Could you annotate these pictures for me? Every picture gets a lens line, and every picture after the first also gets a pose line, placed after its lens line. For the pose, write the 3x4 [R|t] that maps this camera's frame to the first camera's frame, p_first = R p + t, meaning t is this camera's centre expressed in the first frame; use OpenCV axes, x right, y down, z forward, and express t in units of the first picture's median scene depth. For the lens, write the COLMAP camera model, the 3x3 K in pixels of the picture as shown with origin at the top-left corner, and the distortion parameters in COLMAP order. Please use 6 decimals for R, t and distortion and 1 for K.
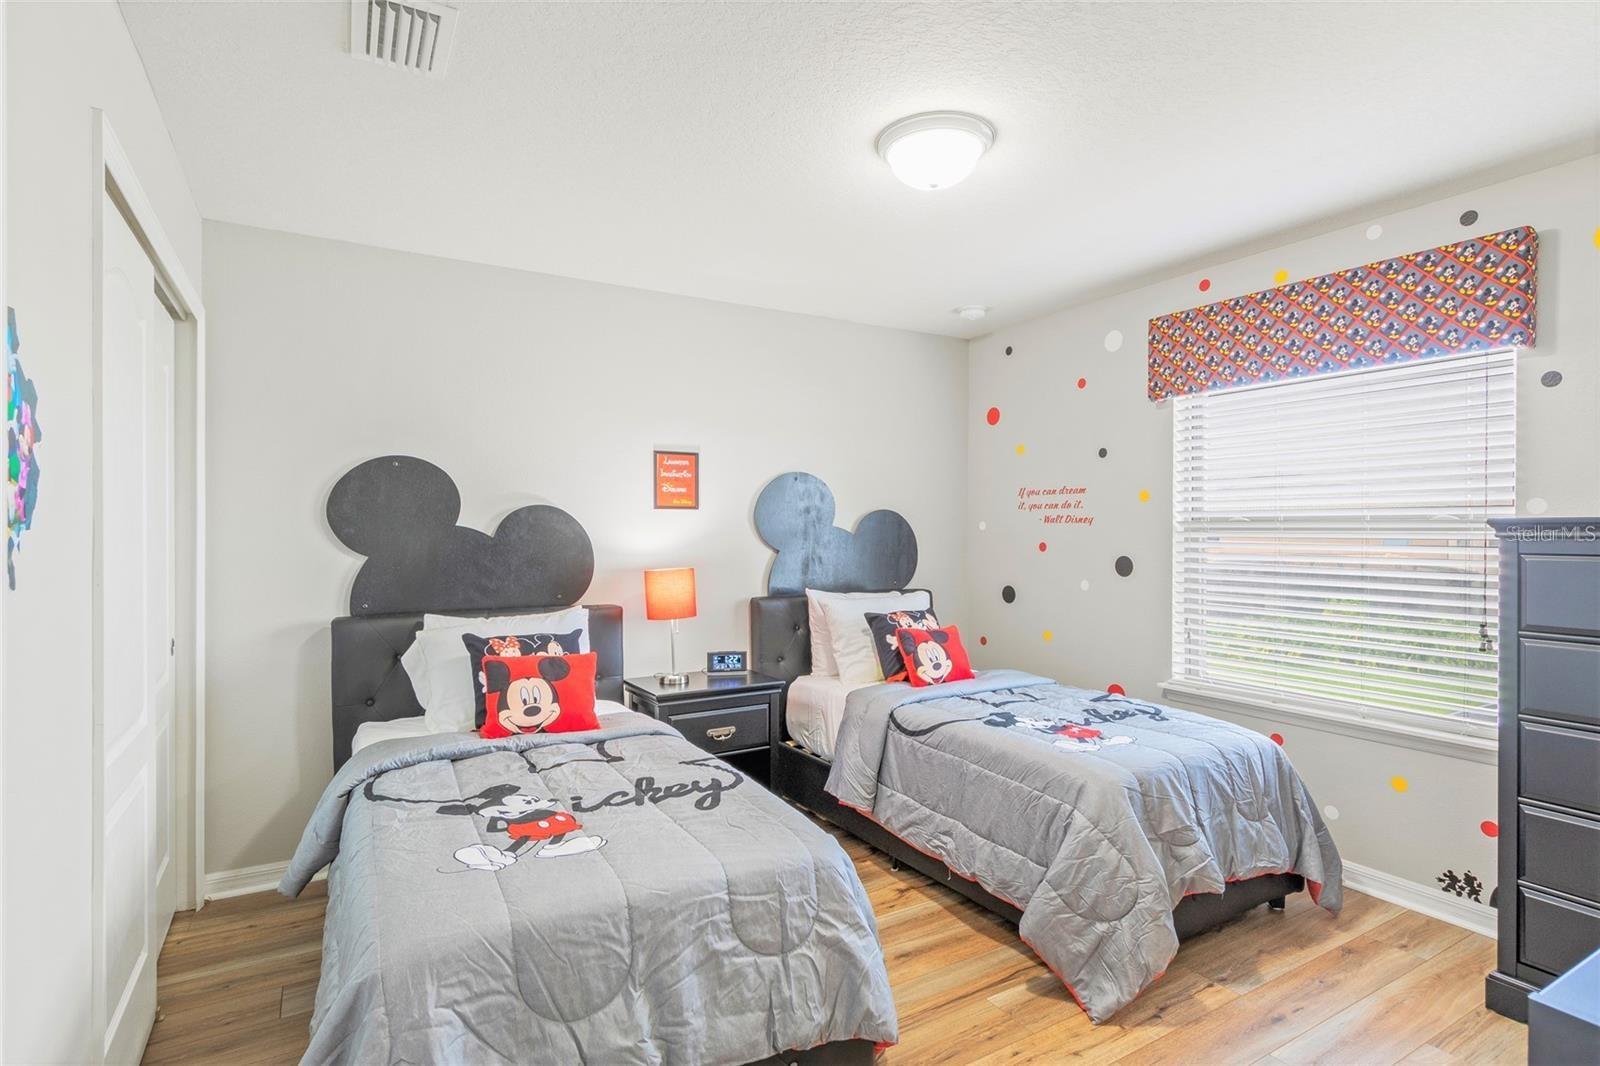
lens RADIAL K [[795.5, 0, 796.1], [0, 795.5, 532.0], [0, 0, 1]] dist [0.001255, 0.000727]
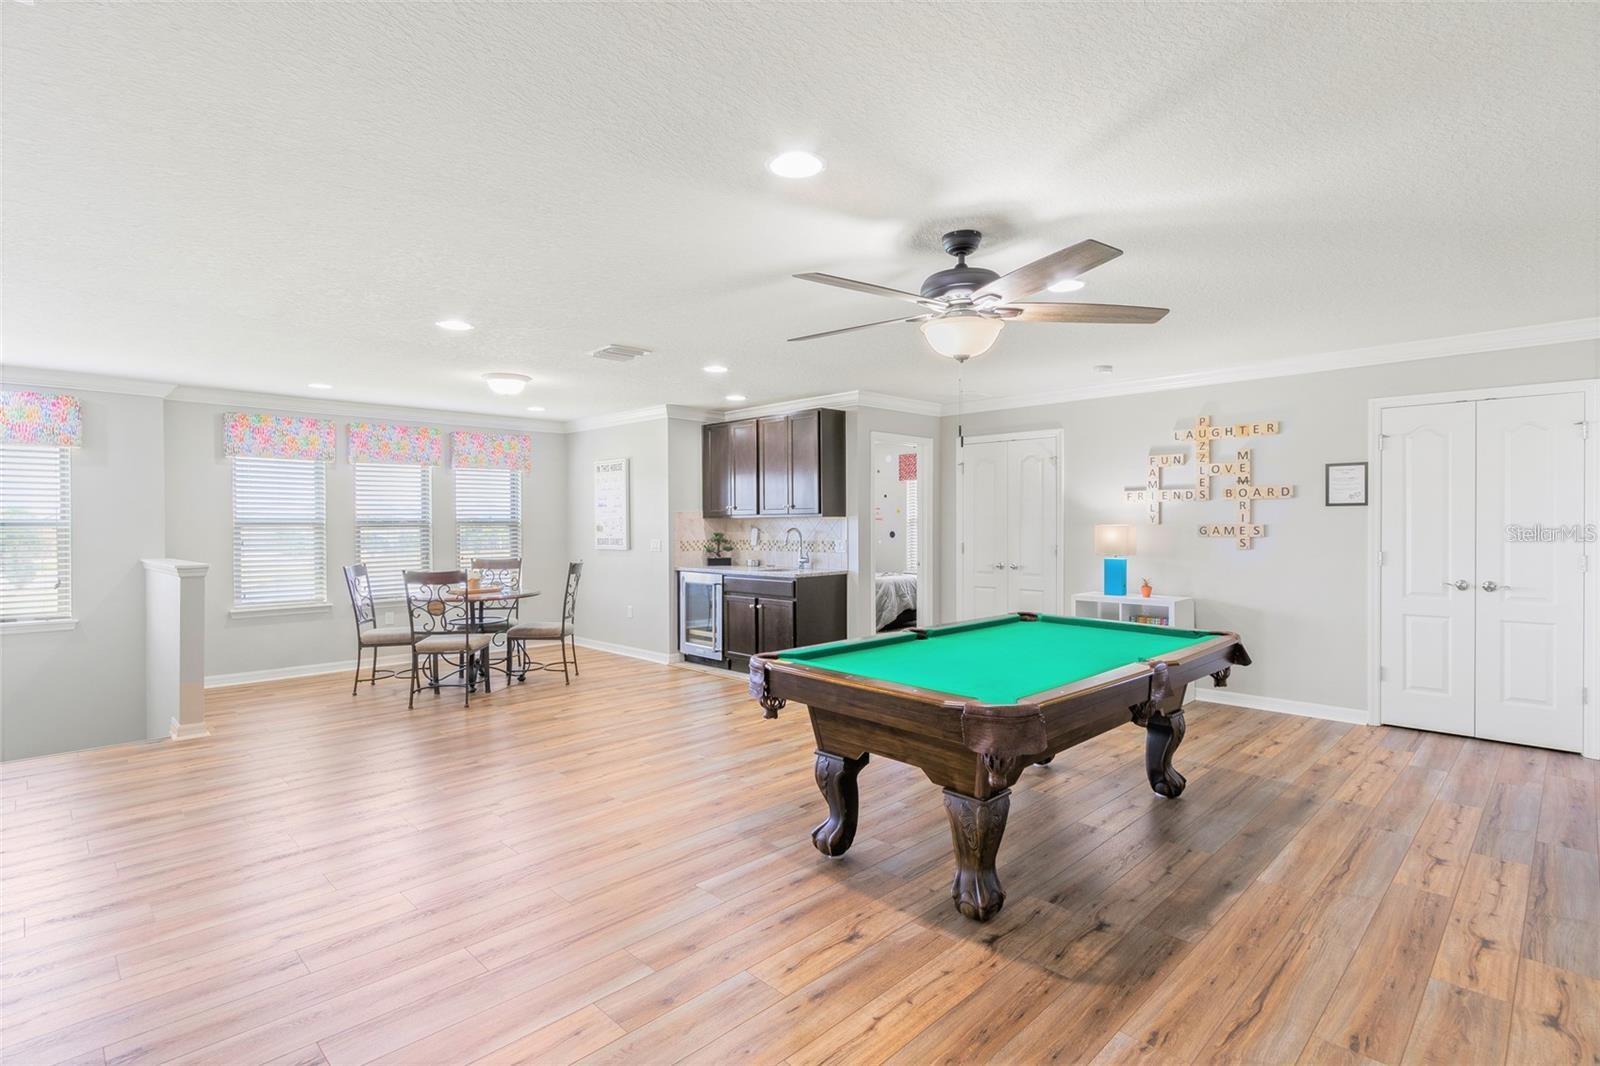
lens RADIAL K [[795.5, 0, 791.5], [0, 795.5, 523.4], [0, 0, 1]] dist [0.001255, 0.000727]
pose [[0.969860, -0.012926, 0.243321, -0.921357], [0.014418, 0.999887, -0.004354, 0.008844], [-0.243237, 0.007731, 0.969936, -2.434511]]
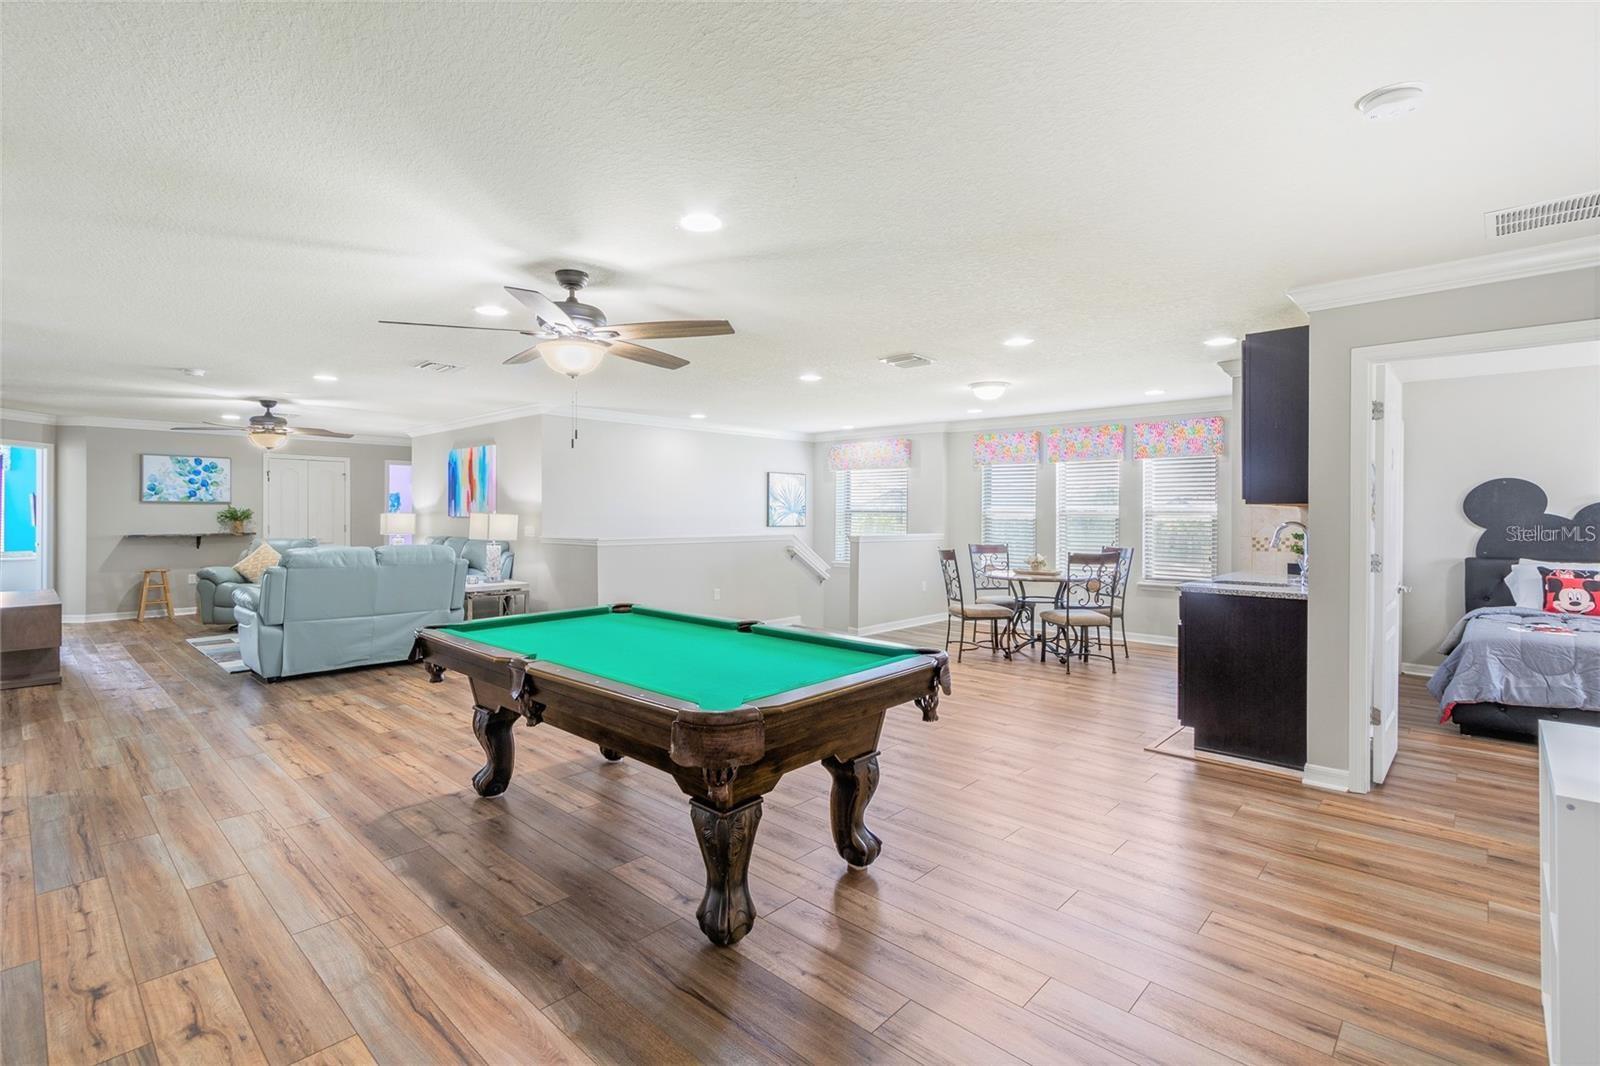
lens RADIAL K [[732.5, 0, 798.9], [0, 732.5, 520.6], [0, 0, 1]] dist [0.002282, -0.000974]
pose [[0.277198, 0.003303, -0.960807, 0.887703], [-0.003657, 0.999990, 0.002383, 0.012557], [0.960806, 0.002853, 0.277208, -1.384066]]
